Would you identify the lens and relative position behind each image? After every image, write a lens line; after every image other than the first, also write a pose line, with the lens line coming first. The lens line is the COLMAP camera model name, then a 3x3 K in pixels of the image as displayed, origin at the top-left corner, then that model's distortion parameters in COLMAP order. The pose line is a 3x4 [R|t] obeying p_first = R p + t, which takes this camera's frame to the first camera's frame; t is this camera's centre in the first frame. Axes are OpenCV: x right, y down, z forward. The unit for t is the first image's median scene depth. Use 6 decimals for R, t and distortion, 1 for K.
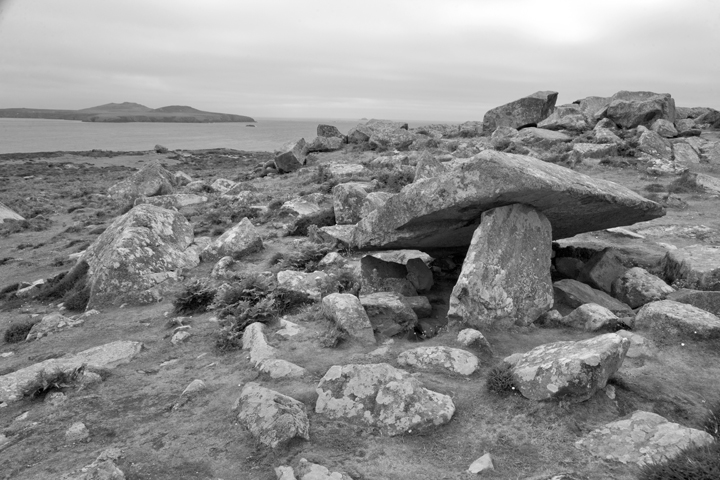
lens RADIAL K [[602.1, 0, 362.9], [0, 602.1, 236.8], [0, 0, 1]] dist [-0.047912, 0.082911]
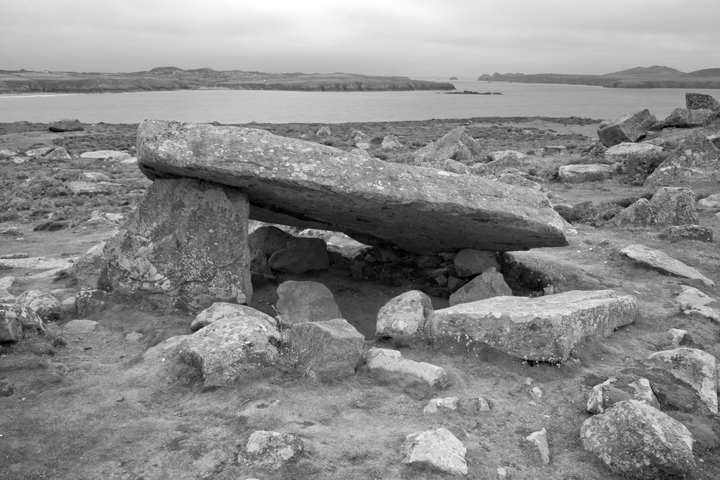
lens RADIAL K [[650.3, 0, 357.1], [0, 650.3, 226.7], [0, 0, 1]] dist [-0.044130, 0.077422]
pose [[0.704913, 0.151752, -0.692870, 1.083357], [-0.136368, 0.987617, 0.077569, -0.089664], [0.696061, 0.039806, 0.716878, 0.435393]]
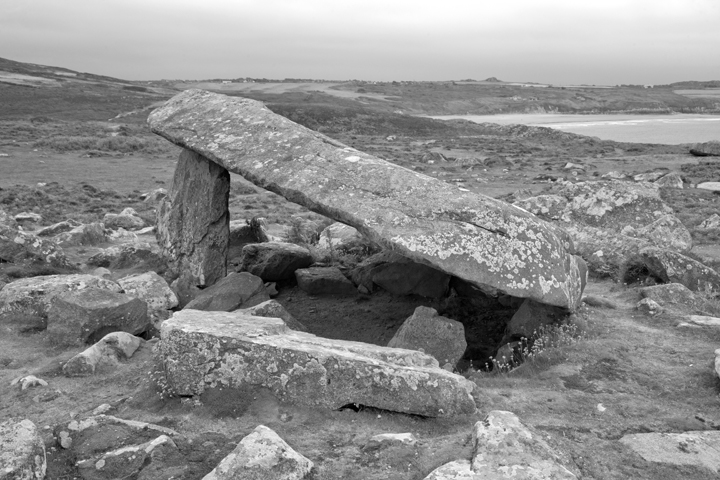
lens RADIAL K [[817.7, 0, 363.0], [0, 817.7, 260.2], [0, 0, 1]] dist [0.071587, 0.000000]
pose [[-0.117159, 0.187275, -0.975296, 1.383572], [-0.201758, 0.957091, 0.208016, -0.191509], [0.972403, 0.221145, -0.074348, 1.296496]]
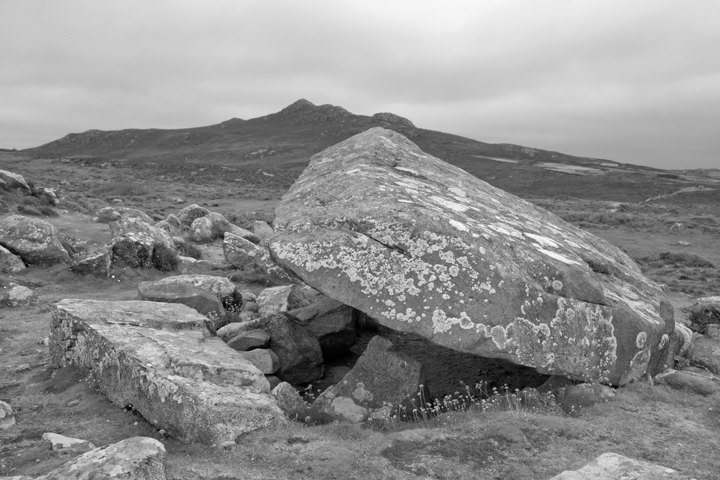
lens RADIAL K [[700.8, 0, 367.7], [0, 700.8, 238.9], [0, 0, 1]] dist [0.019586, 0.000000]
pose [[-0.708305, 0.044850, -0.704480, 0.999755], [-0.157614, 0.962737, 0.219762, -0.203516], [0.688086, 0.266695, -0.674842, 1.705897]]
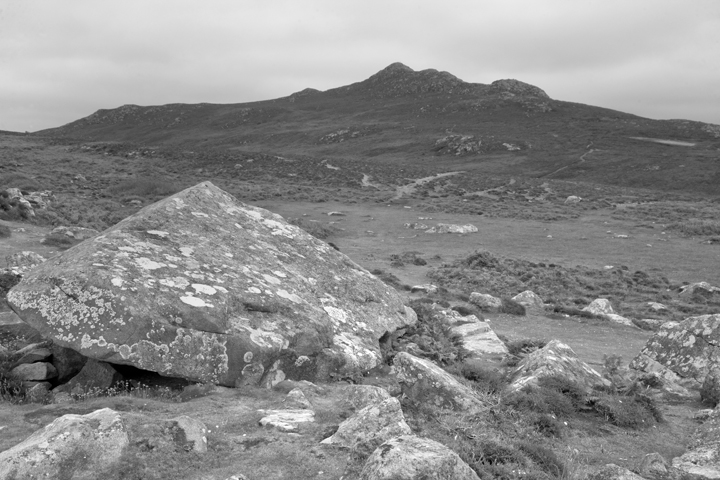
lens RADIAL K [[935.6, 0, 364.1], [0, 935.6, 225.5], [0, 0, 1]] dist [0.143057, 0.000000]
pose [[-0.792374, 0.020949, -0.609676, 1.039923], [-0.140131, 0.966435, 0.215331, -0.477583], [0.593722, 0.256057, -0.762842, 2.468186]]
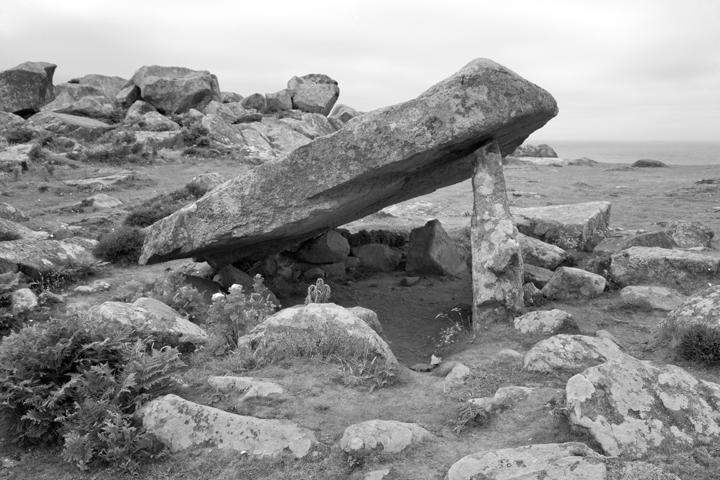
lens RADIAL K [[834.7, 0, 351.5], [0, 834.7, 229.2], [0, 0, 1]] dist [0.082635, 0.000000]
pose [[0.726324, -0.095496, 0.680686, -0.522523], [0.143083, 0.989614, -0.013841, 0.038637], [-0.672295, 0.107448, 0.732444, 0.375550]]
